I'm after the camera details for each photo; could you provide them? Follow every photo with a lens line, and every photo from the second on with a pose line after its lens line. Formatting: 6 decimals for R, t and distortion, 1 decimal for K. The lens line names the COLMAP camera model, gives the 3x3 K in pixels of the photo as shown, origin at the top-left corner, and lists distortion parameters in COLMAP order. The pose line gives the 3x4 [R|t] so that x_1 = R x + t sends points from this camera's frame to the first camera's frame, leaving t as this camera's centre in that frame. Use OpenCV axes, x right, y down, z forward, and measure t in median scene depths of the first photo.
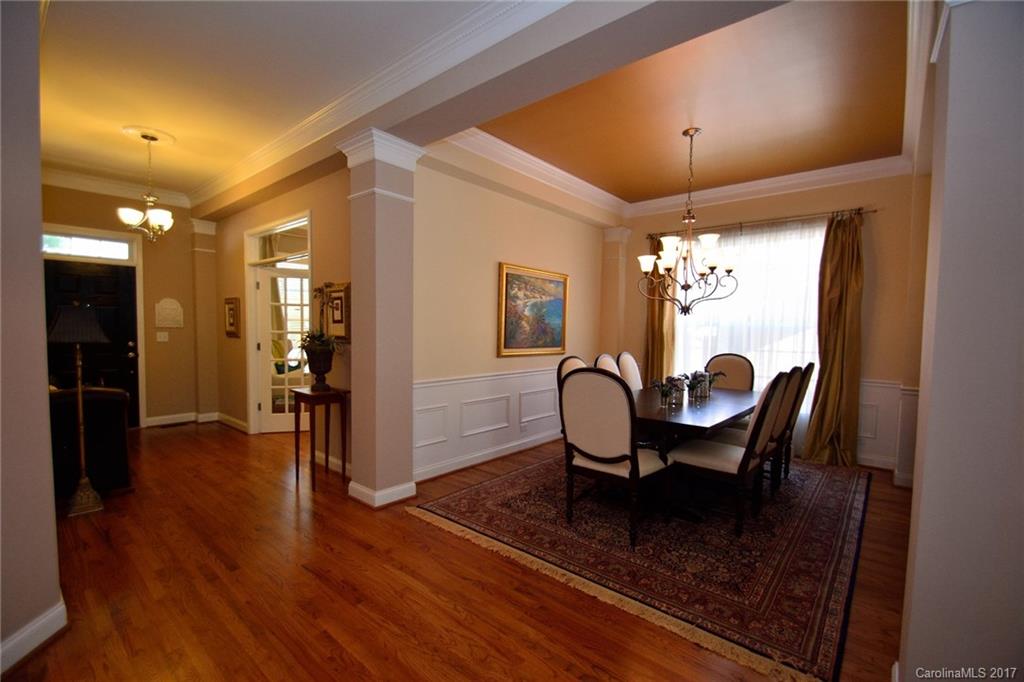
lens RADIAL K [[448.4, 0, 501.7], [0, 448.4, 348.7], [0, 0, 1]] dist [0.010698, -0.014788]
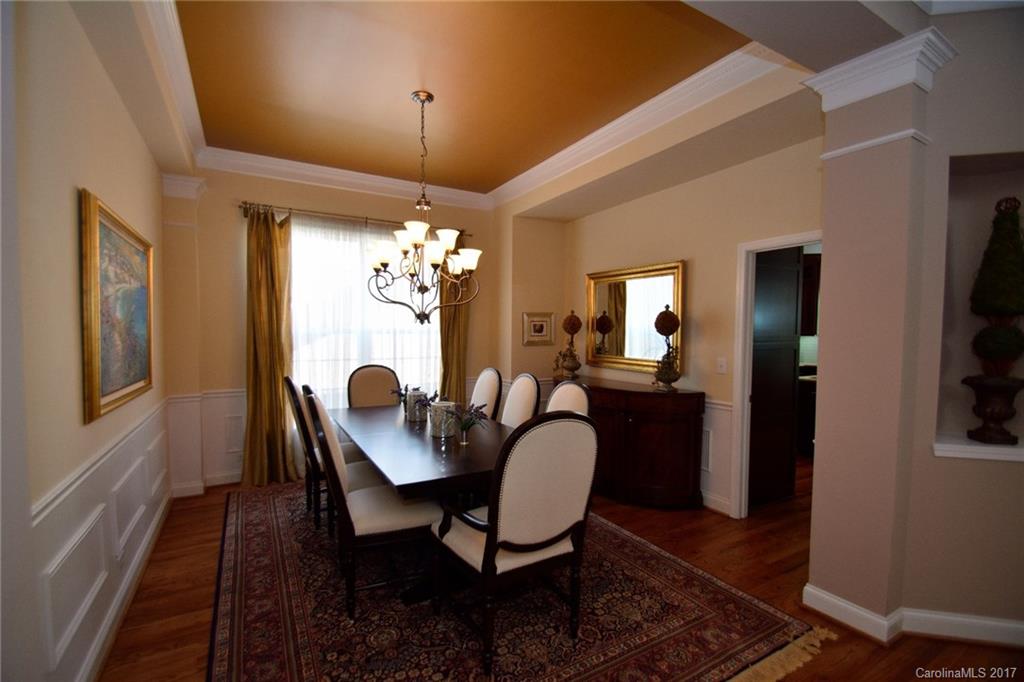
lens RADIAL K [[448.4, 0, 501.7], [0, 448.4, 348.7], [0, 0, 1]] dist [0.010698, -0.014788]
pose [[0.333396, -0.049965, 0.941462, -0.305329], [0.047289, 0.998224, 0.036232, -0.053132], [-0.941600, 0.032441, 0.335167, 0.600340]]
